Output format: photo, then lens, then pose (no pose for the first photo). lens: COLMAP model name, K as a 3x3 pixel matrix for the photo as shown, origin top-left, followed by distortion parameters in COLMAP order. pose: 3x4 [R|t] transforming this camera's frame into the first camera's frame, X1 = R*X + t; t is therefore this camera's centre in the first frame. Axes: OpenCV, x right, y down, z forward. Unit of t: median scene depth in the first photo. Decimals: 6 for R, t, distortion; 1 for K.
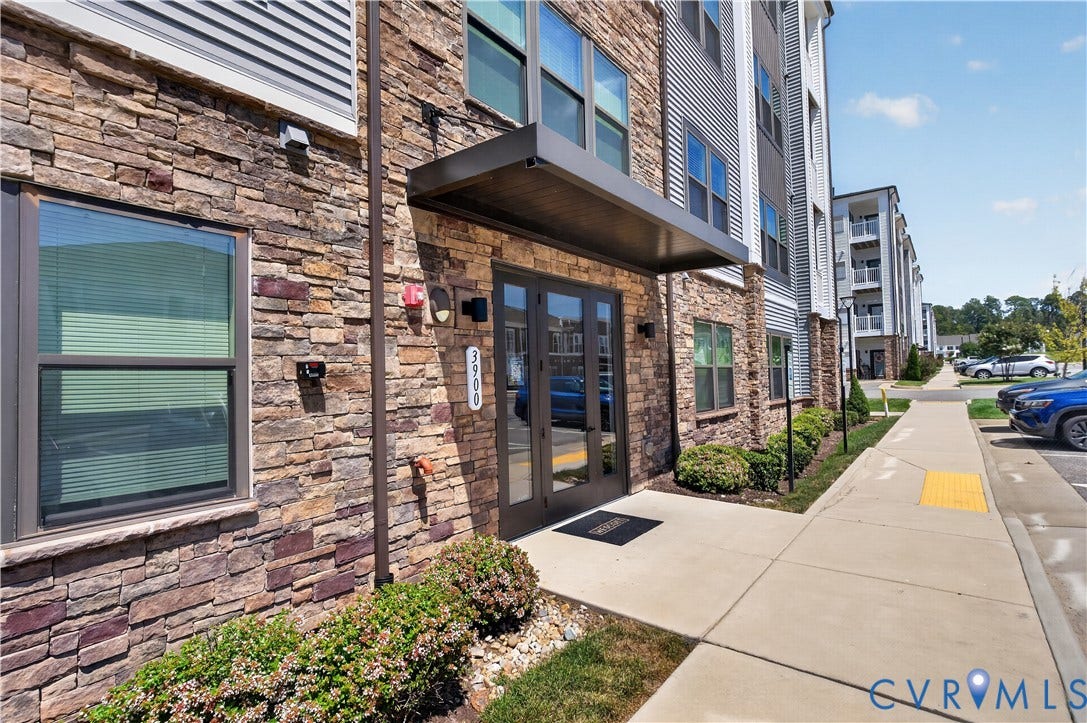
lens RADIAL K [[516.8, 0, 543.5], [0, 516.8, 361.5], [0, 0, 1]] dist [-0.000736, -0.000284]
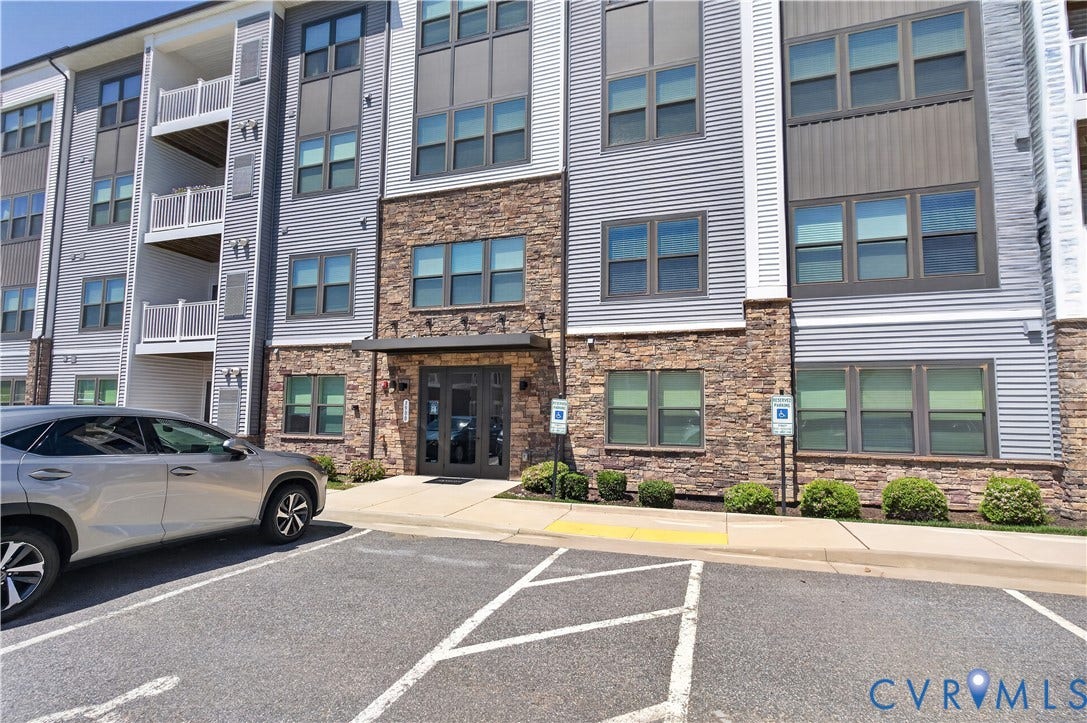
lens RADIAL K [[516.8, 0, 543.5], [0, 516.8, 361.5], [0, 0, 1]] dist [-0.000736, -0.000284]
pose [[0.326055, -0.062665, -0.943272, 3.035113], [0.011650, 0.997991, -0.062273, -0.056046], [0.945279, 0.009315, 0.326130, 0.864084]]
